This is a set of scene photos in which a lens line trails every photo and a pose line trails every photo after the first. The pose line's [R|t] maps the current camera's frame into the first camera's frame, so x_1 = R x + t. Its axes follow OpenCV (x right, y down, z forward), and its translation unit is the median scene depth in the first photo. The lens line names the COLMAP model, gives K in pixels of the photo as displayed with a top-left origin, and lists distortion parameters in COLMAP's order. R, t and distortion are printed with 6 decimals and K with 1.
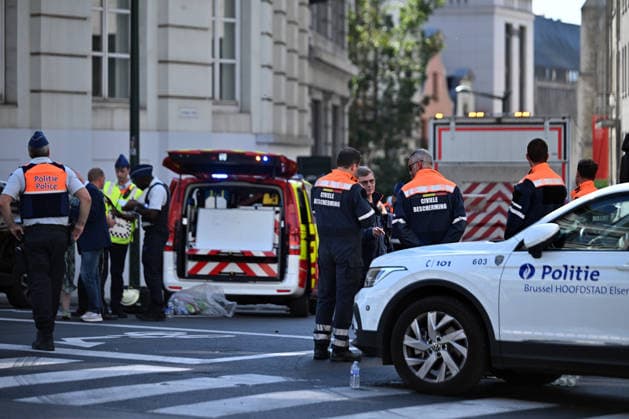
lens RADIAL K [[2657.0, 0, 314.5], [0, 2657.0, 209.5], [0, 0, 1]] dist [-0.008405, -0.564796]
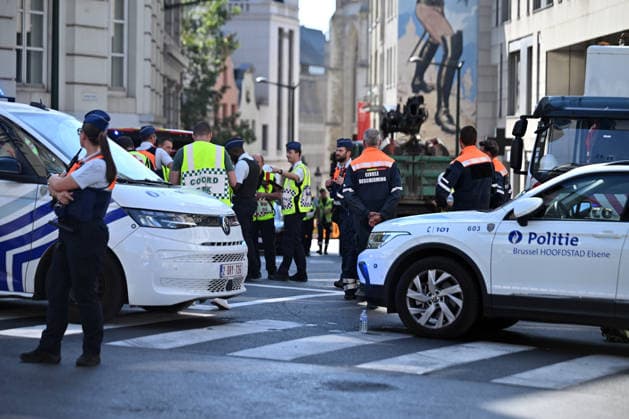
lens RADIAL K [[2079.1, 0, 314.5], [0, 2079.1, 209.5], [0, 0, 1]] dist [0.055211, -0.408135]
pose [[0.993361, 0.009695, 0.114631, -0.115801], [-0.011739, 0.999784, 0.017170, -0.004243], [-0.114439, -0.018401, 0.993260, 0.070647]]
